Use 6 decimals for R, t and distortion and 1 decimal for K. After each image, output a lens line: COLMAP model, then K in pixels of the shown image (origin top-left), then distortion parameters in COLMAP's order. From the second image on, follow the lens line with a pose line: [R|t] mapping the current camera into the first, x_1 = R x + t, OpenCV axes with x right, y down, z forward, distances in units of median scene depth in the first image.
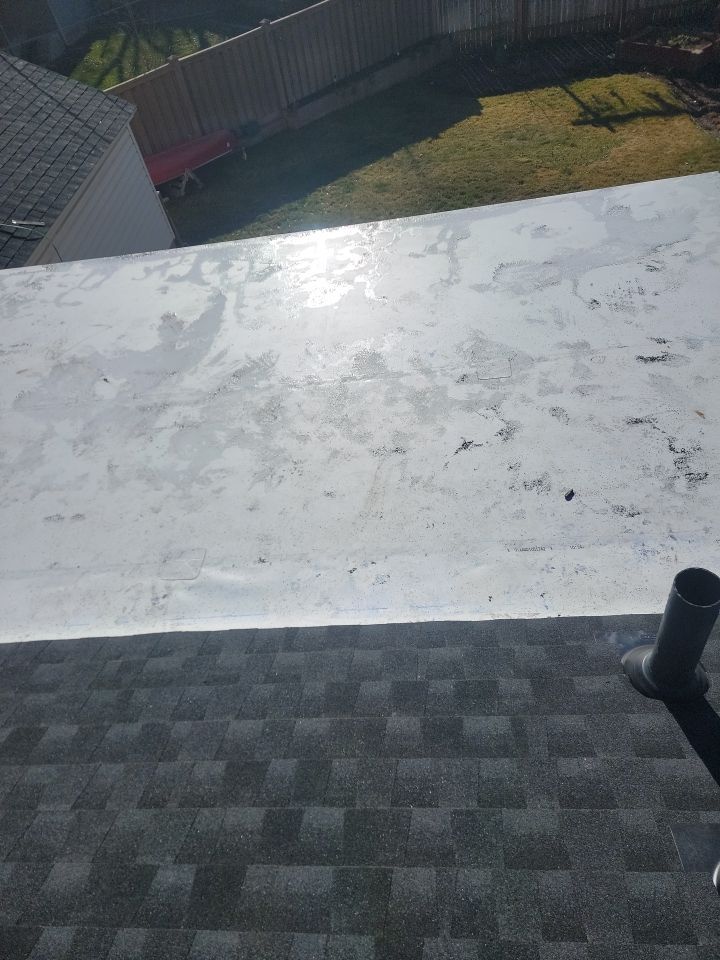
lens RADIAL K [[663.7, 0, 349.4], [0, 663.7, 477.3], [0, 0, 1]] dist [0.107815, -0.091230]
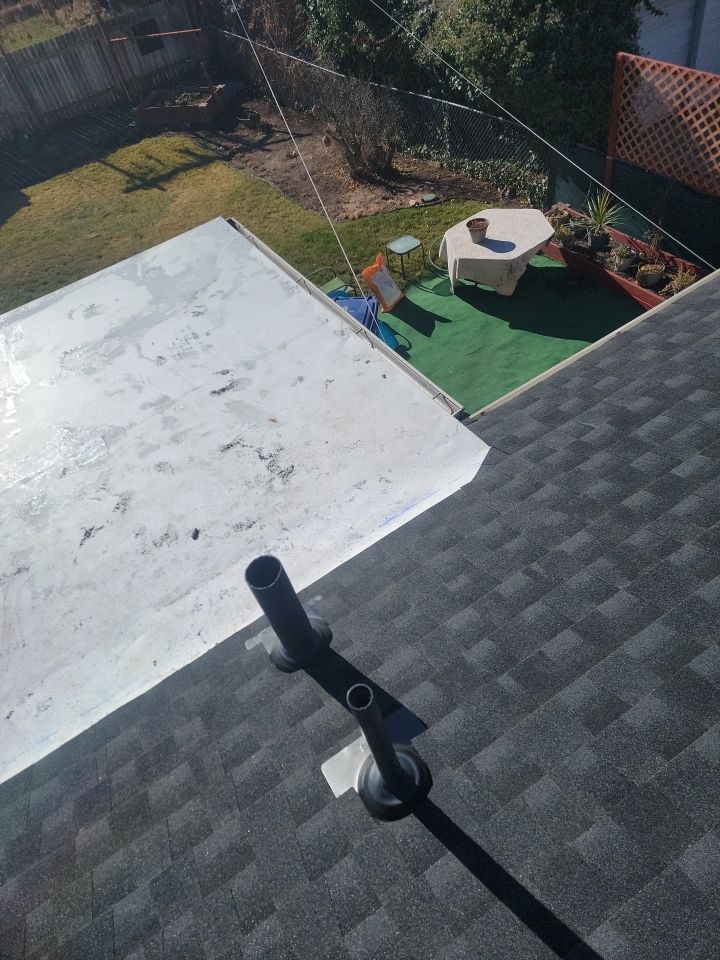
lens RADIAL K [[660.4, 0, 336.5], [0, 660.4, 484.3], [0, 0, 1]] dist [0.104398, -0.086078]
pose [[0.817602, -0.416977, 0.397061, 0.118823], [0.444022, 0.895631, 0.026255, 0.026311], [-0.366568, 0.154838, 0.917417, -0.074489]]
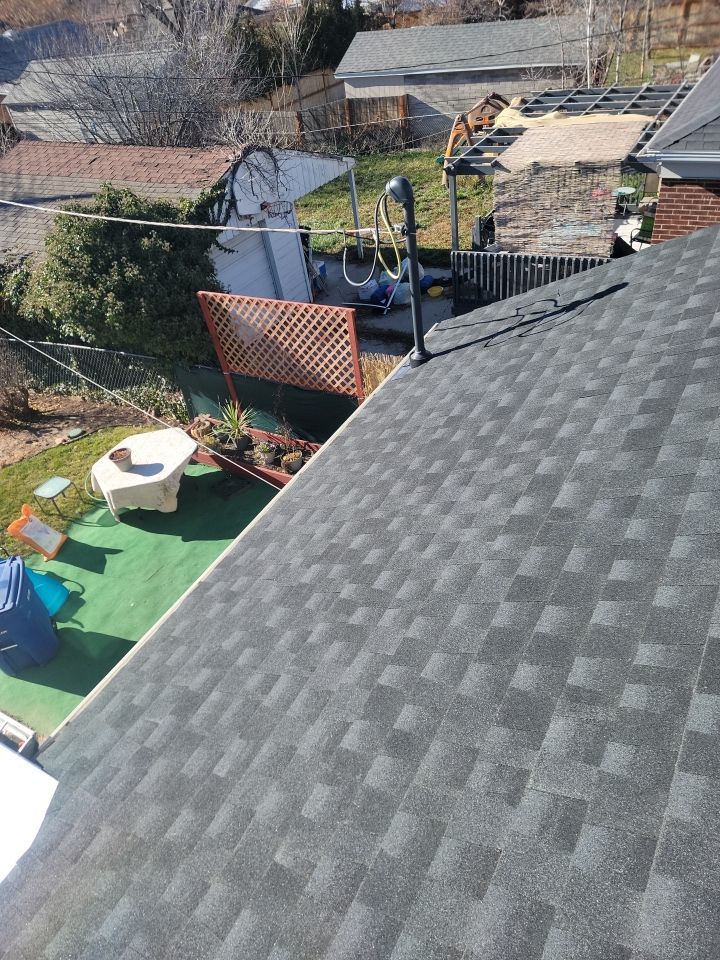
lens RADIAL K [[657.0, 0, 361.1], [0, 657.0, 491.5], [0, 0, 1]] dist [0.102055, -0.079586]
pose [[0.467016, -0.497662, 0.730909, 0.321353], [0.693203, 0.719222, 0.046781, 0.049230], [-0.548967, 0.484821, 0.680870, -0.173807]]
